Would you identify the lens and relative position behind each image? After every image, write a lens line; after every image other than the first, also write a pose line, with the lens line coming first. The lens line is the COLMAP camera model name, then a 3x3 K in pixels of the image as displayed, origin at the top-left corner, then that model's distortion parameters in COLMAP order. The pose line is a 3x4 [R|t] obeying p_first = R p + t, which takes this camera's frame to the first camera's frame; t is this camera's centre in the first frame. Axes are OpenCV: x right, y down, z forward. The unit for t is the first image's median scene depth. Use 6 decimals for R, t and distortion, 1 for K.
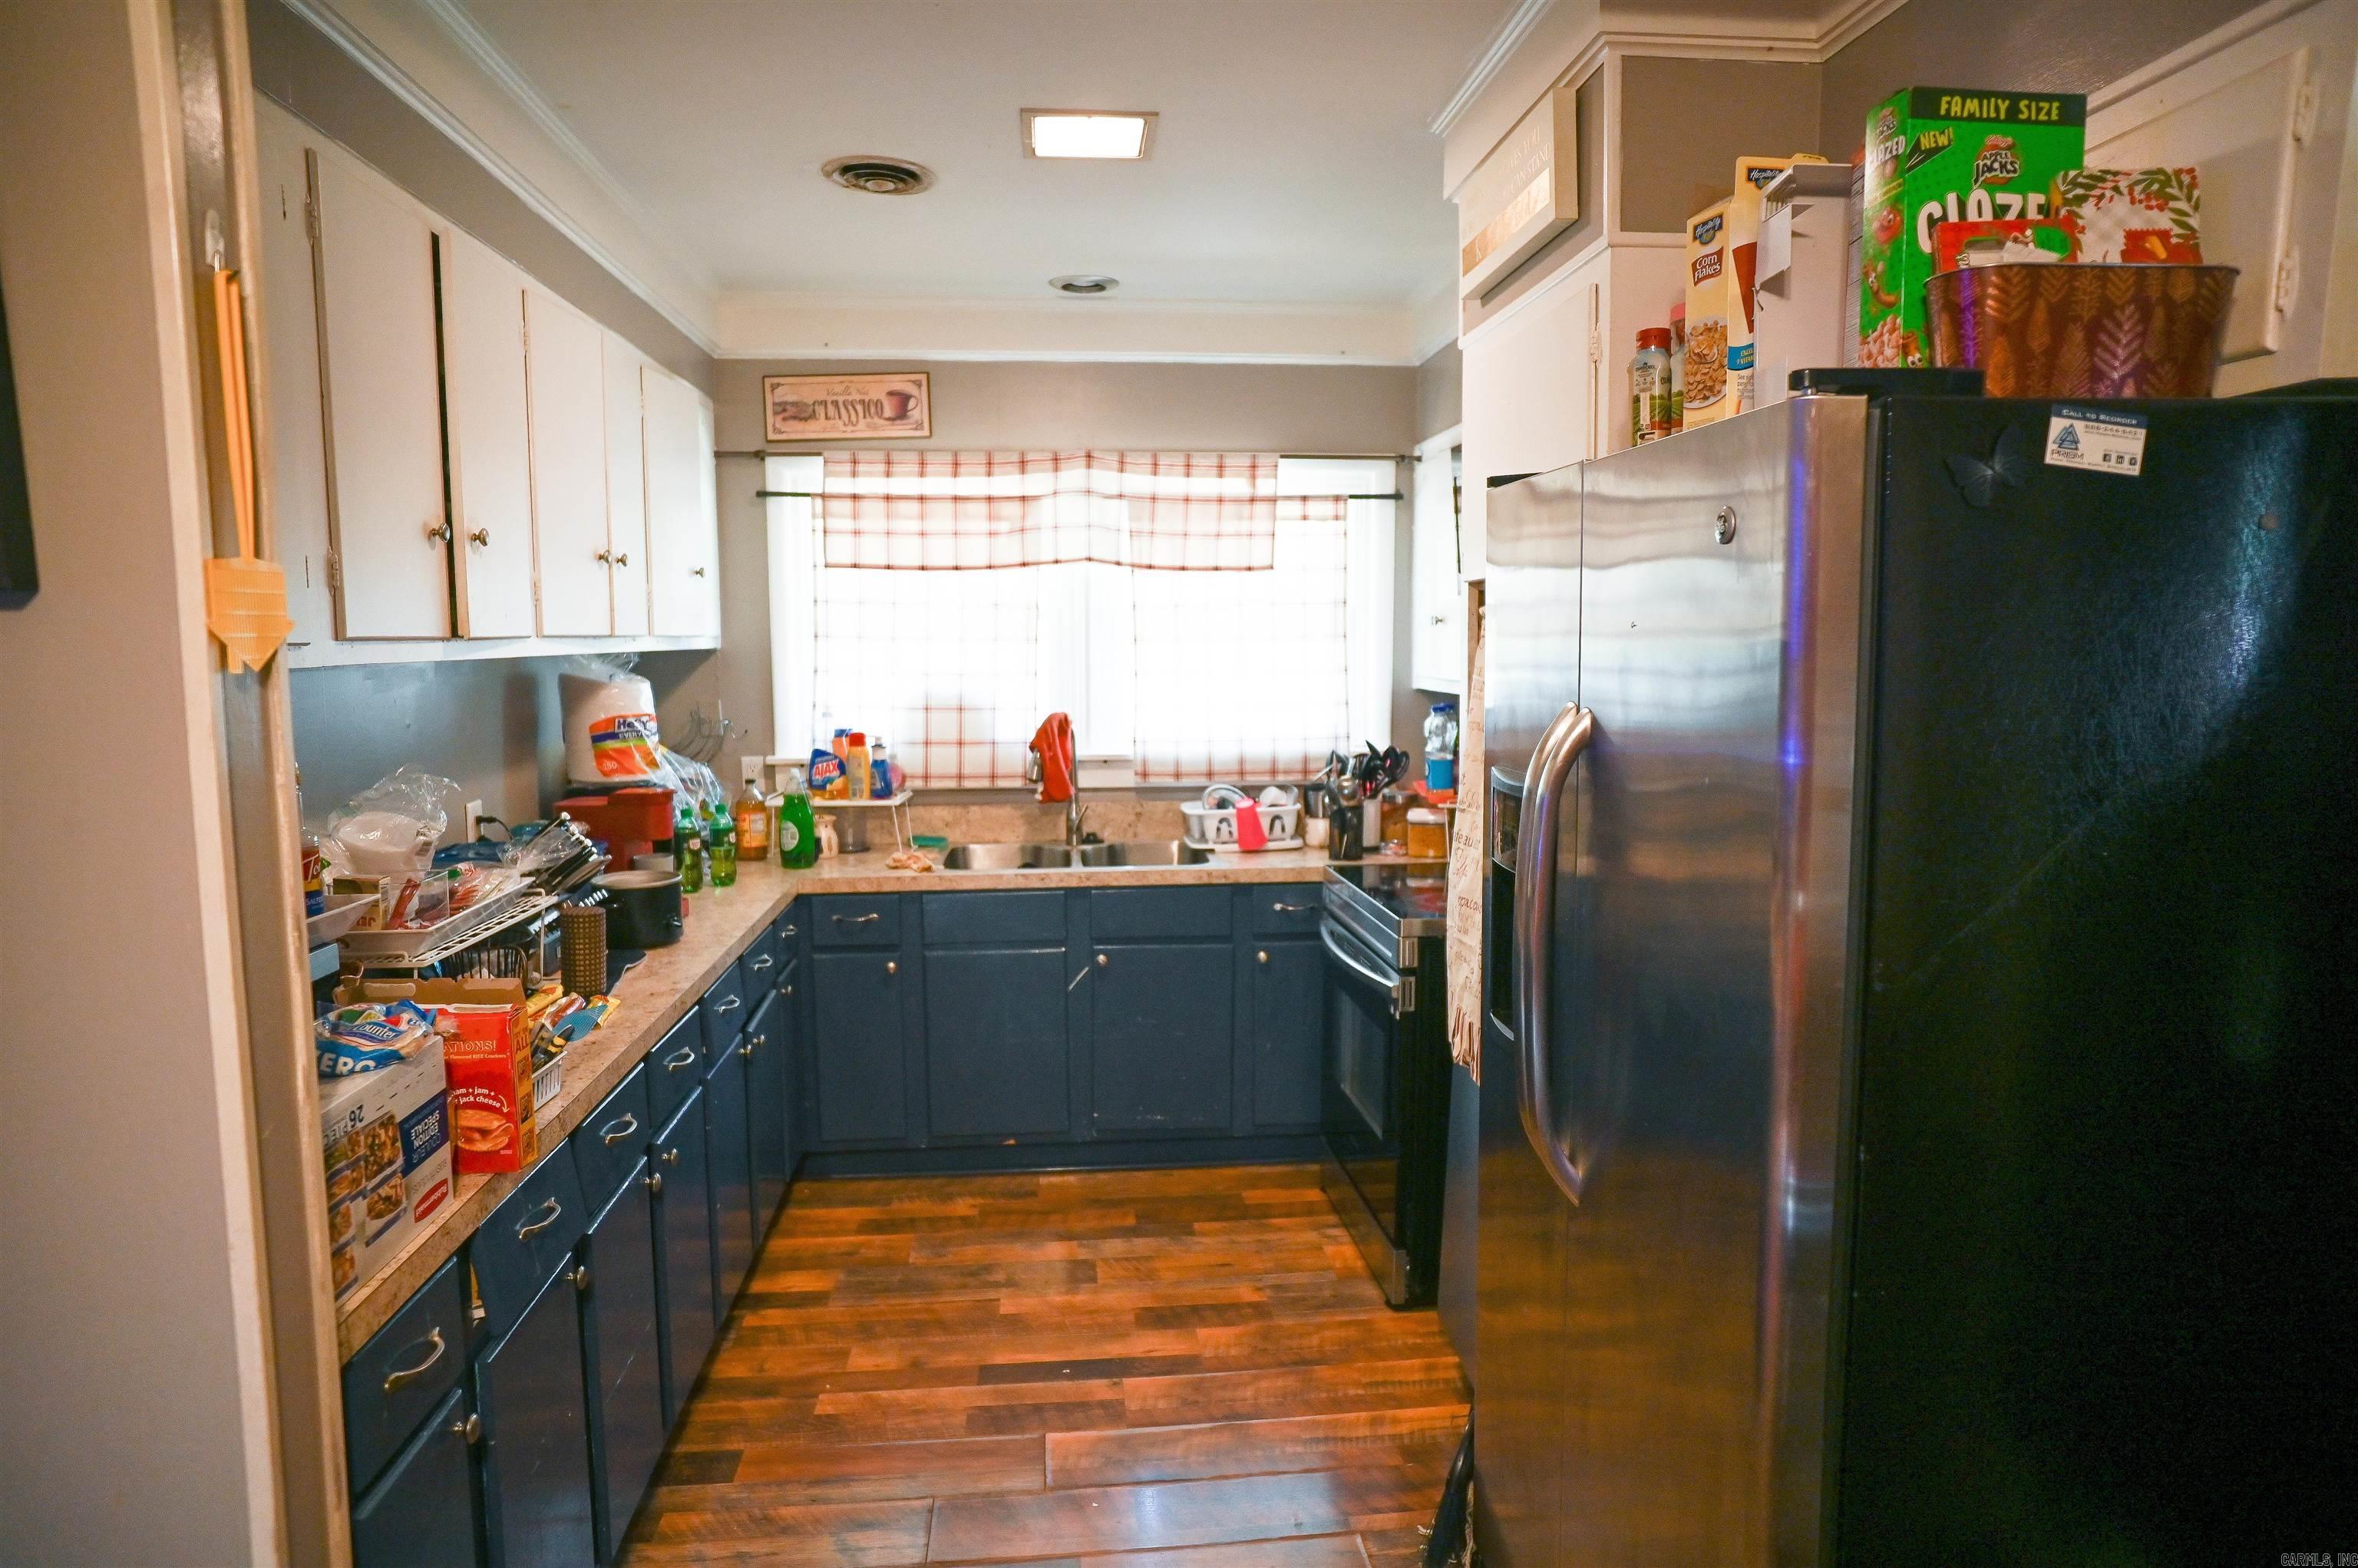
lens RADIAL K [[1406.2, 0, 1174.7], [0, 1406.2, 782.0], [0, 0, 1]] dist [-0.034500, 0.020187]
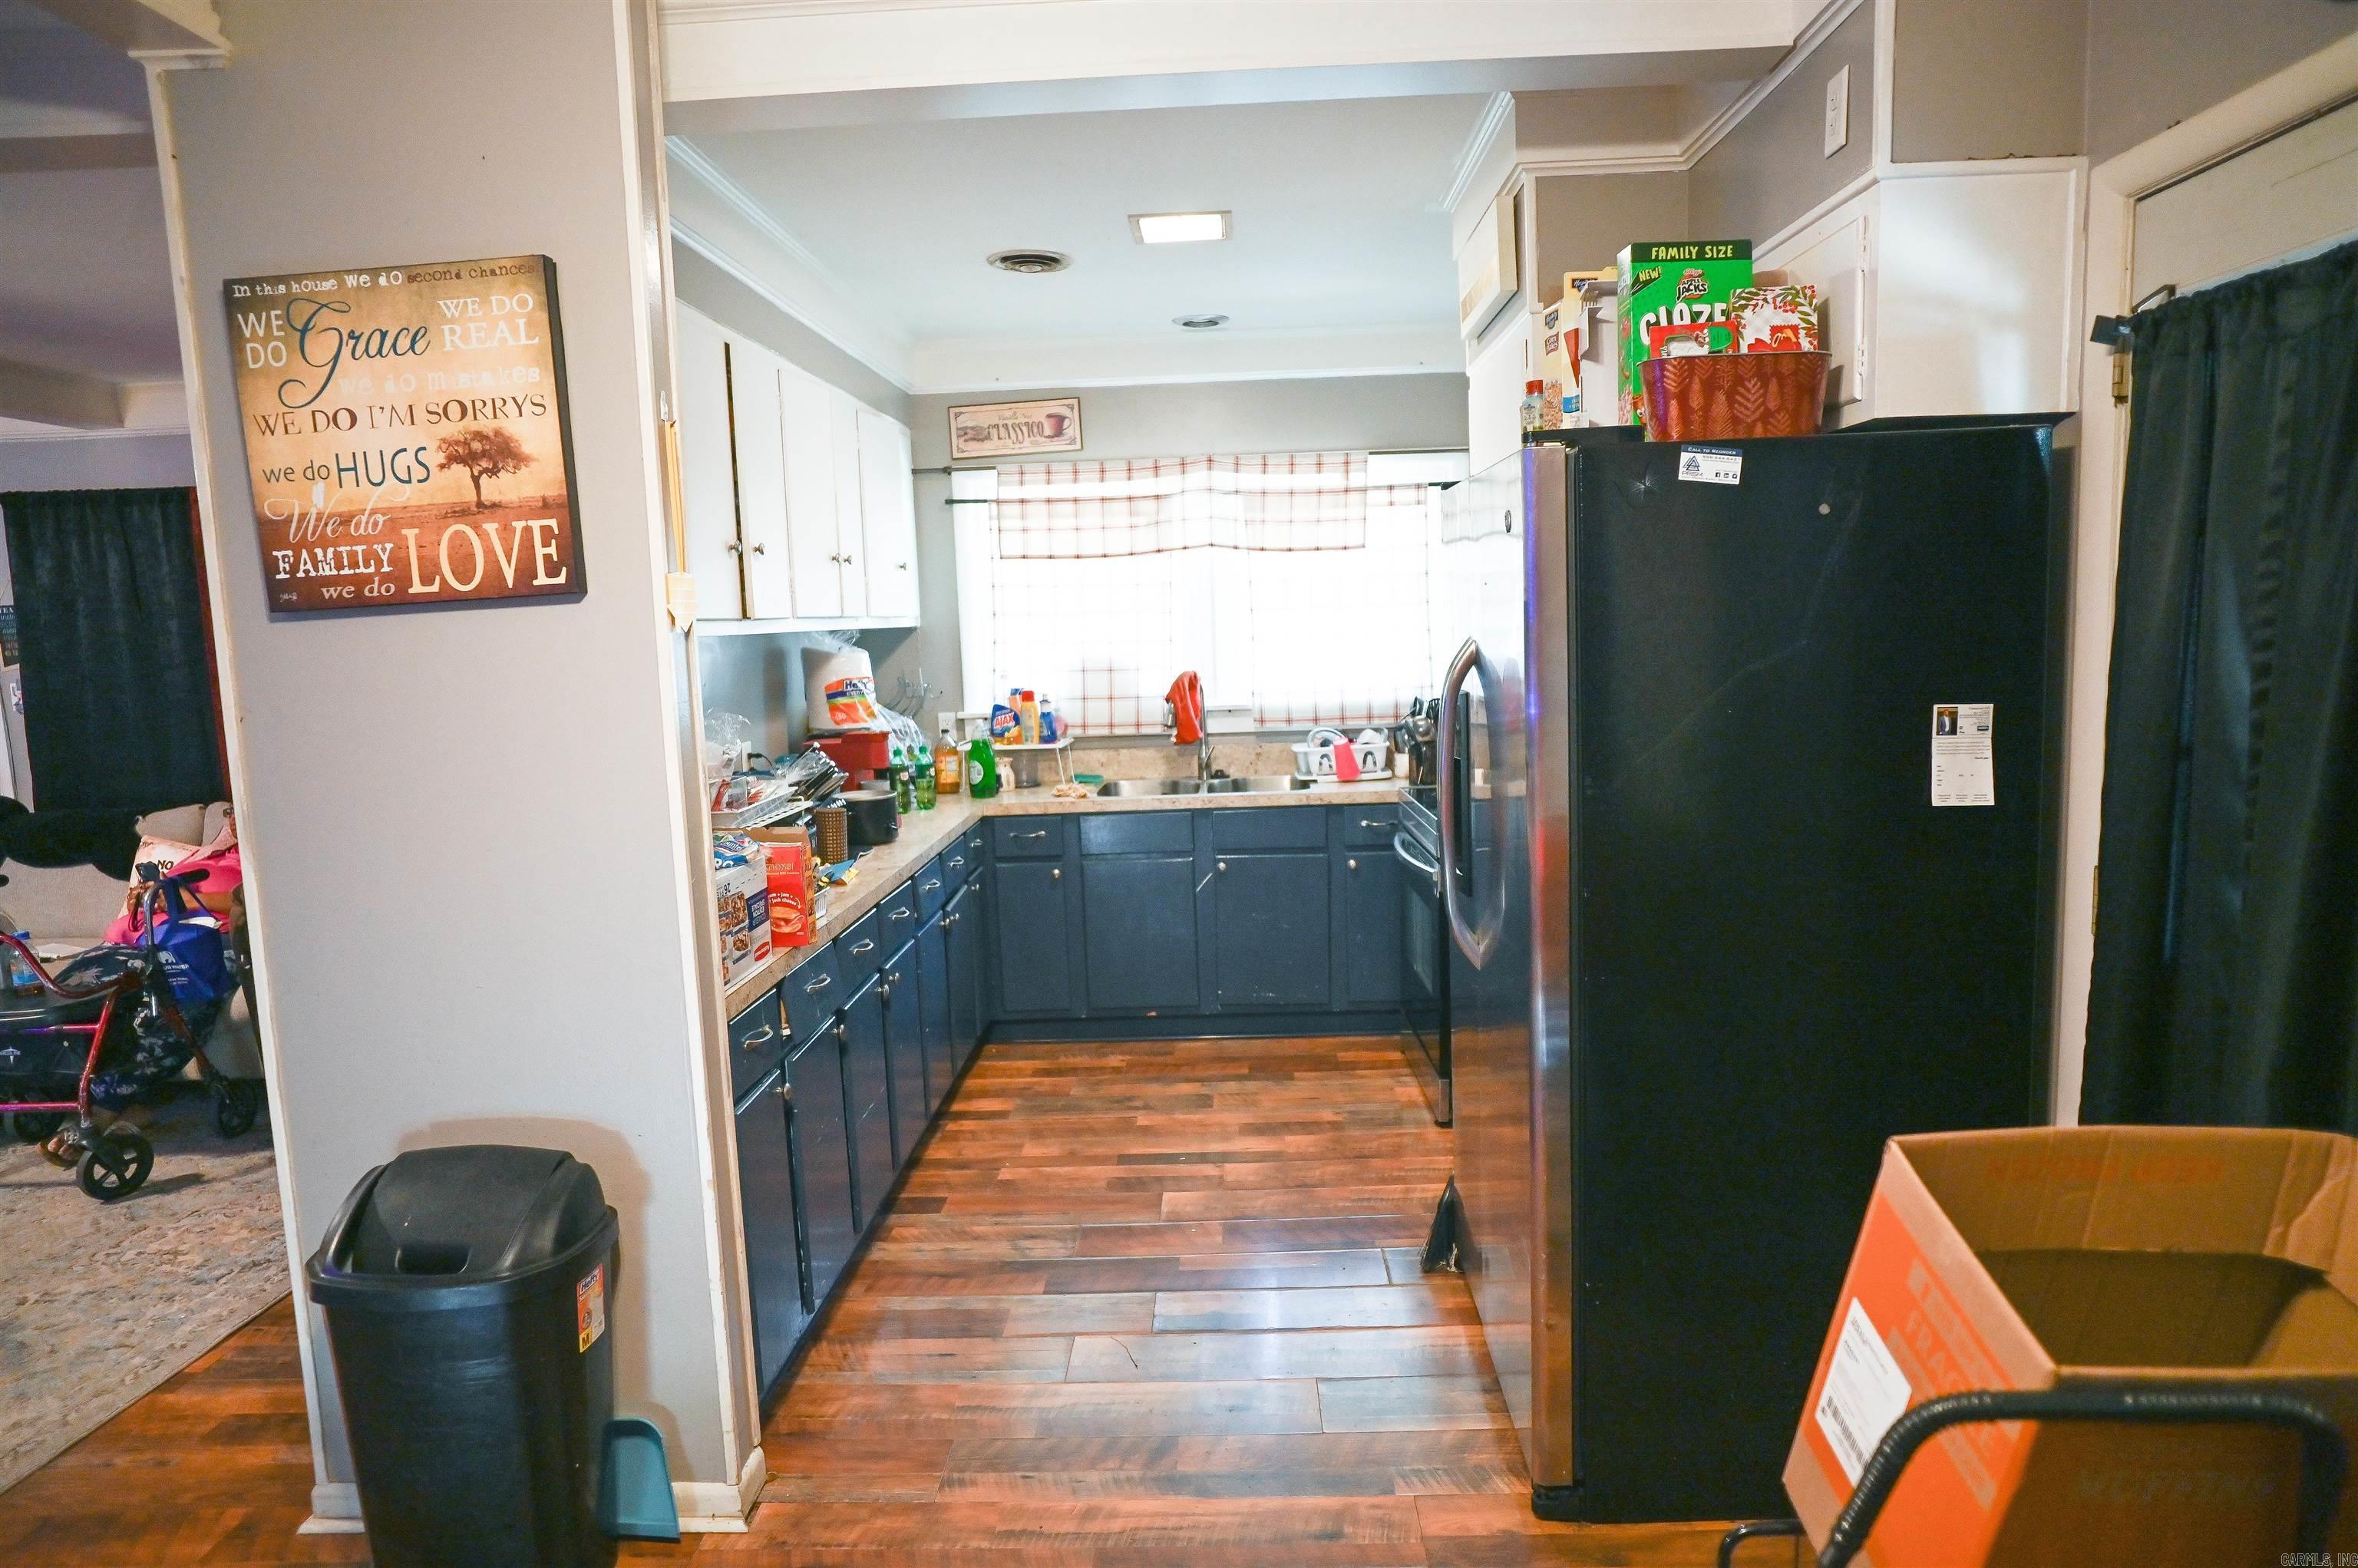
lens RADIAL K [[1406.2, 0, 1182.4], [0, 1406.2, 787.1], [0, 0, 1]] dist [-0.034500, 0.020187]
pose [[0.991638, -0.014093, -0.128275, 0.087746], [0.016596, 0.999692, 0.018460, 0.037802], [0.127975, -0.020435, 0.991567, -0.283213]]
